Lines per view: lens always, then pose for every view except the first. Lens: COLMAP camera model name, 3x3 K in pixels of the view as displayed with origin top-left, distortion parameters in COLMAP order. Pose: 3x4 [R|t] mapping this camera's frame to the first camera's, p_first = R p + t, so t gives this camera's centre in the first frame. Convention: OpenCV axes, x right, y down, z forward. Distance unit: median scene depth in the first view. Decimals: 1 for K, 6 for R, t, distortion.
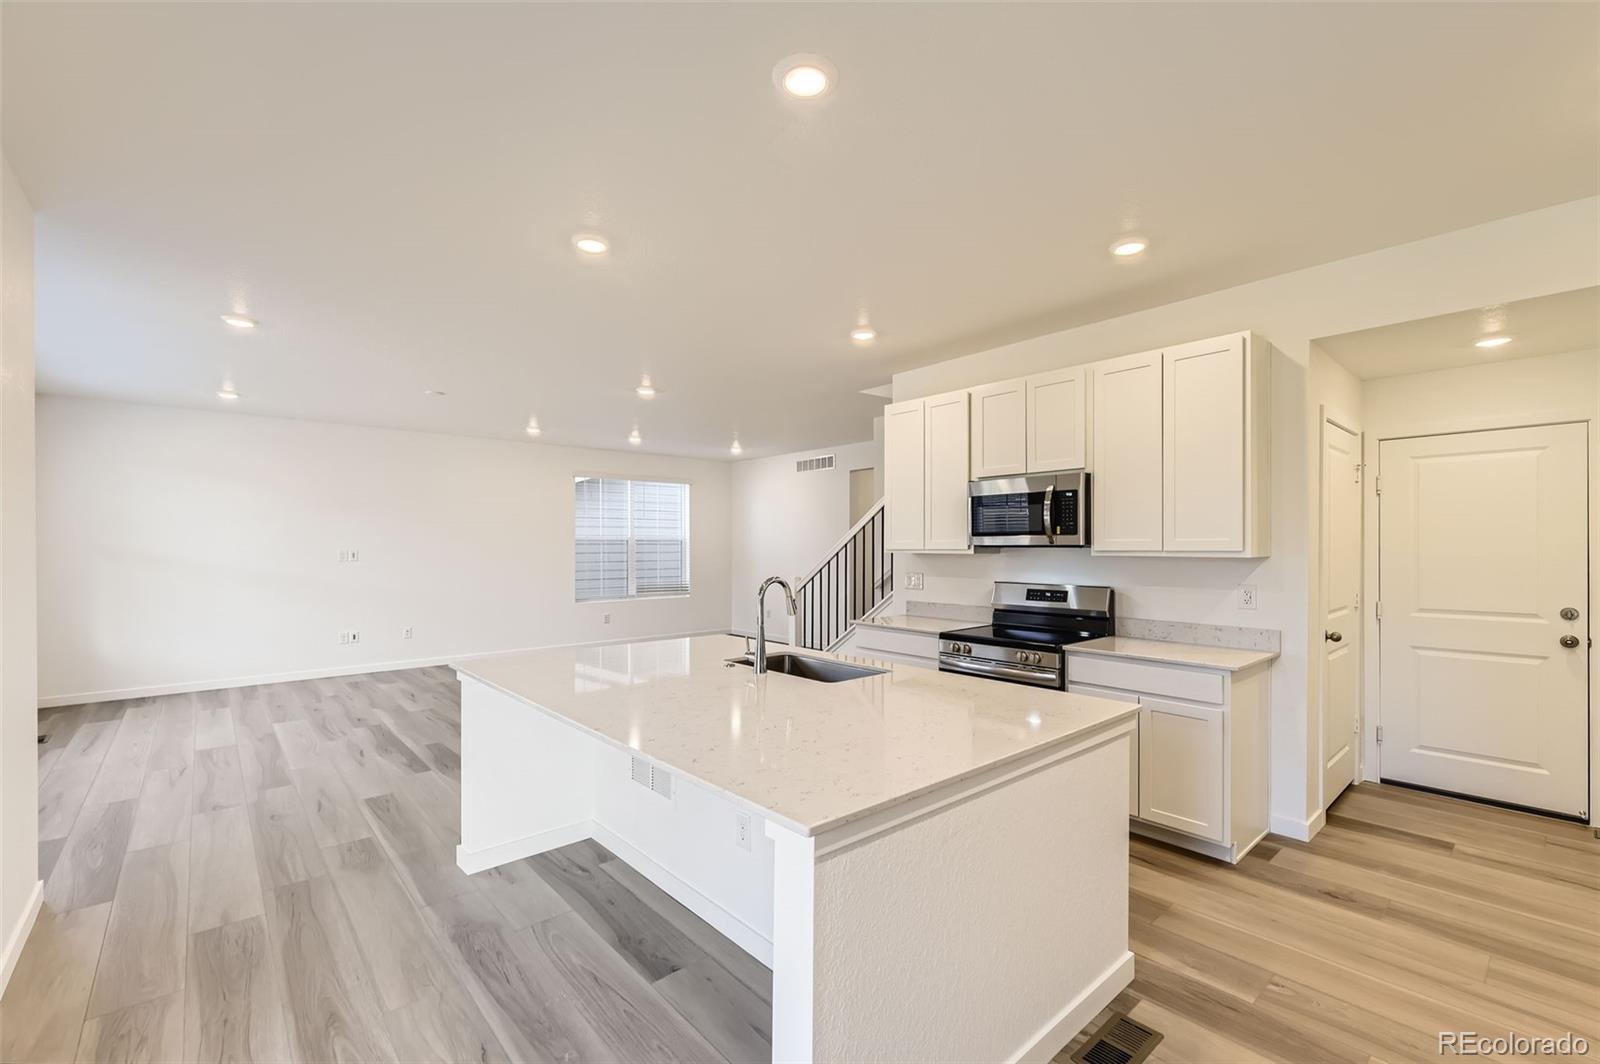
lens RADIAL K [[677.3, 0, 798.2], [0, 677.3, 543.6], [0, 0, 1]] dist [0.008651, -0.001680]
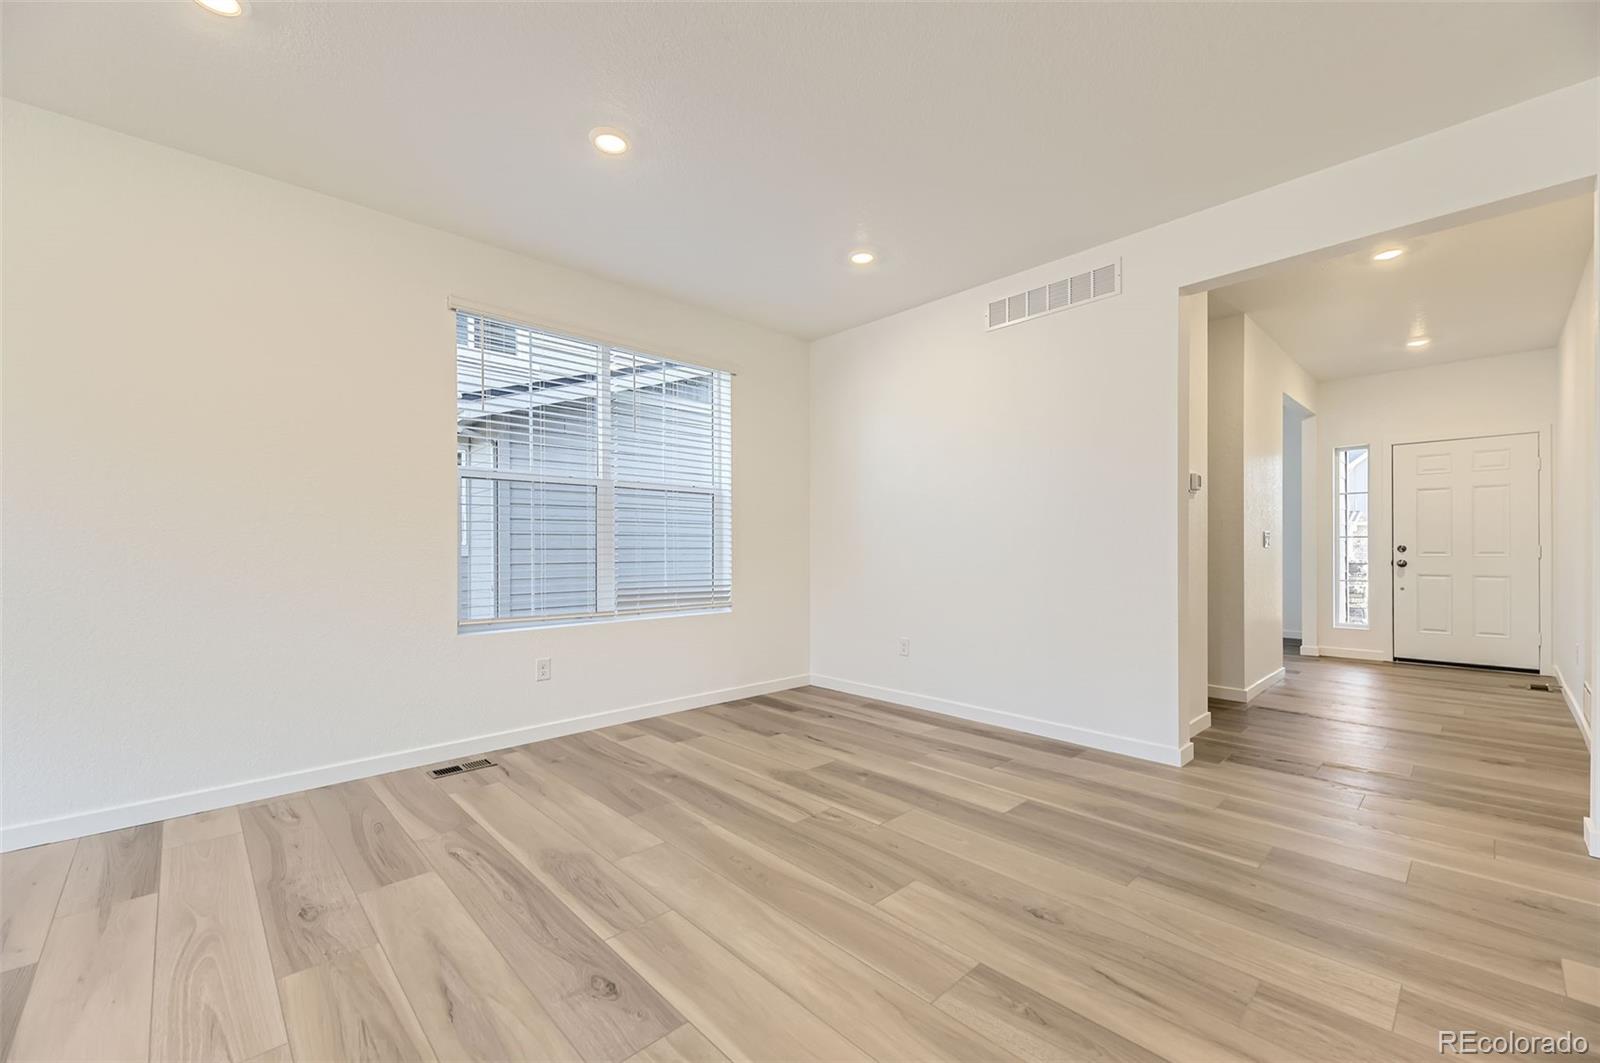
lens RADIAL K [[649.4, 0, 801.7], [0, 649.4, 547.9], [0, 0, 1]] dist [0.010786, -0.001263]
pose [[0.999055, -0.000137, 0.043469, -0.334982], [-0.000020, 0.999994, 0.003605, 0.081549], [-0.043469, -0.003603, 0.999048, 1.400267]]
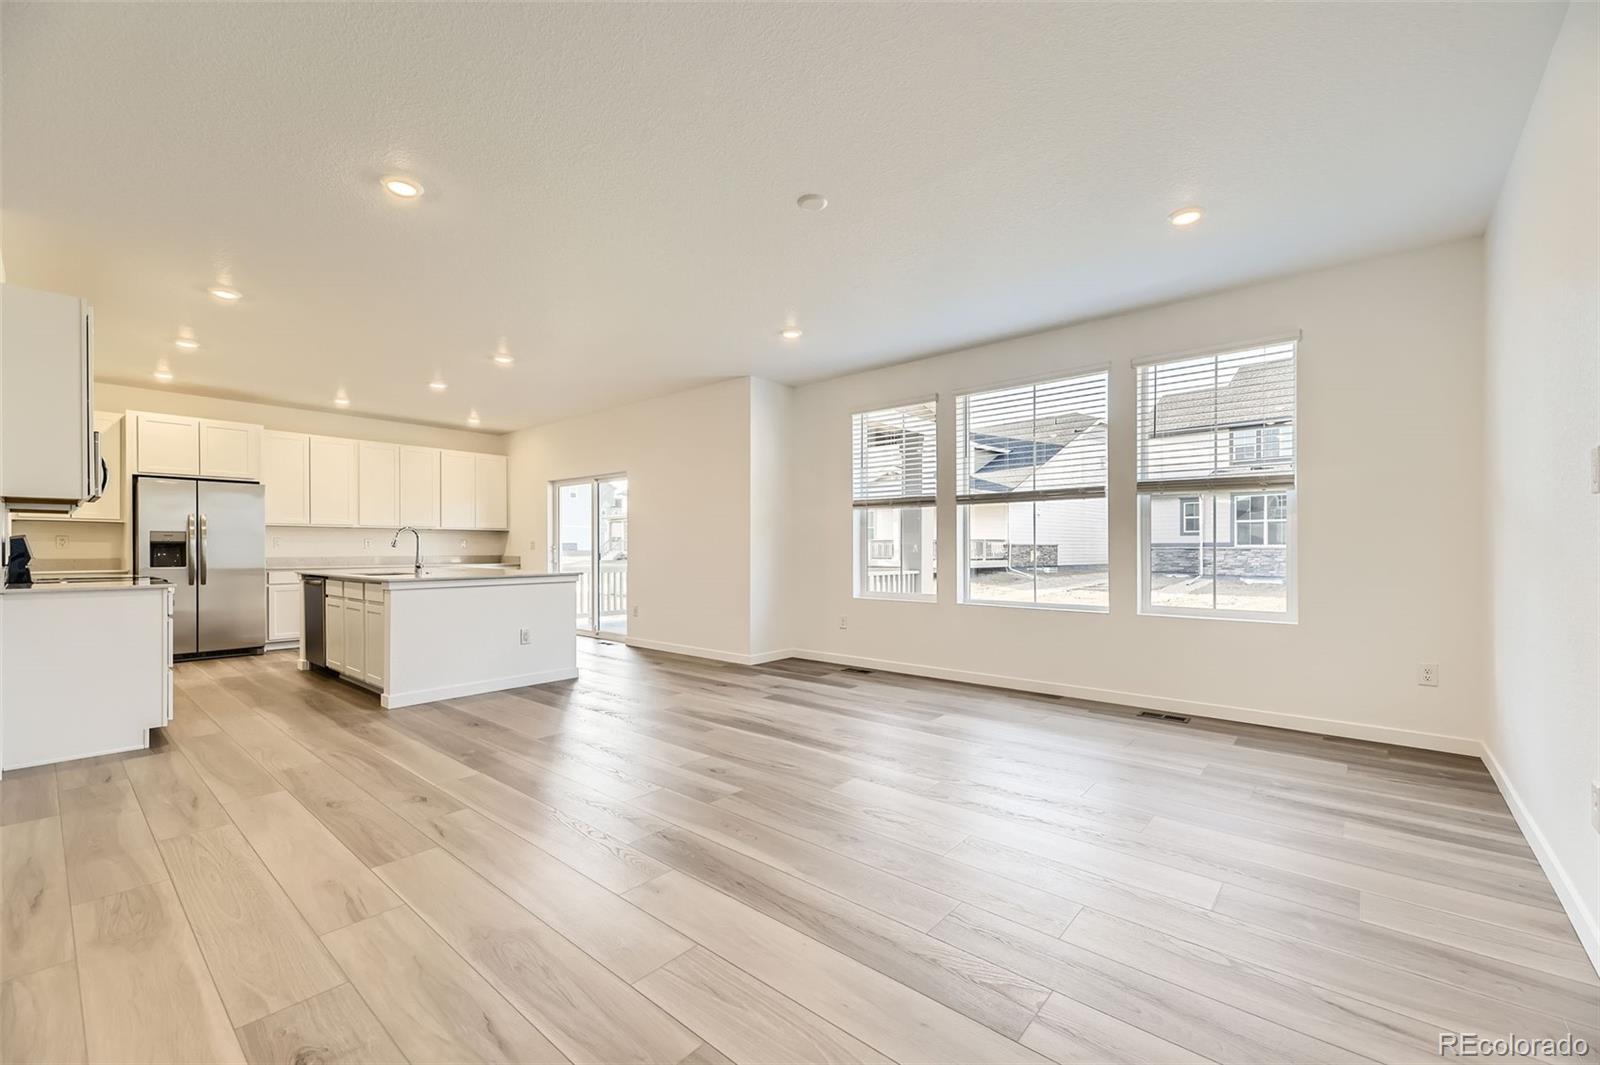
lens RADIAL K [[649.4, 0, 804.4], [0, 649.4, 547.7], [0, 0, 1]] dist [0.010786, -0.001263]
pose [[-0.989053, 0.001899, -0.147551, -0.651232], [0.002313, 0.999994, -0.002633, 0.083273], [0.147545, -0.002946, -0.989051, 2.197815]]
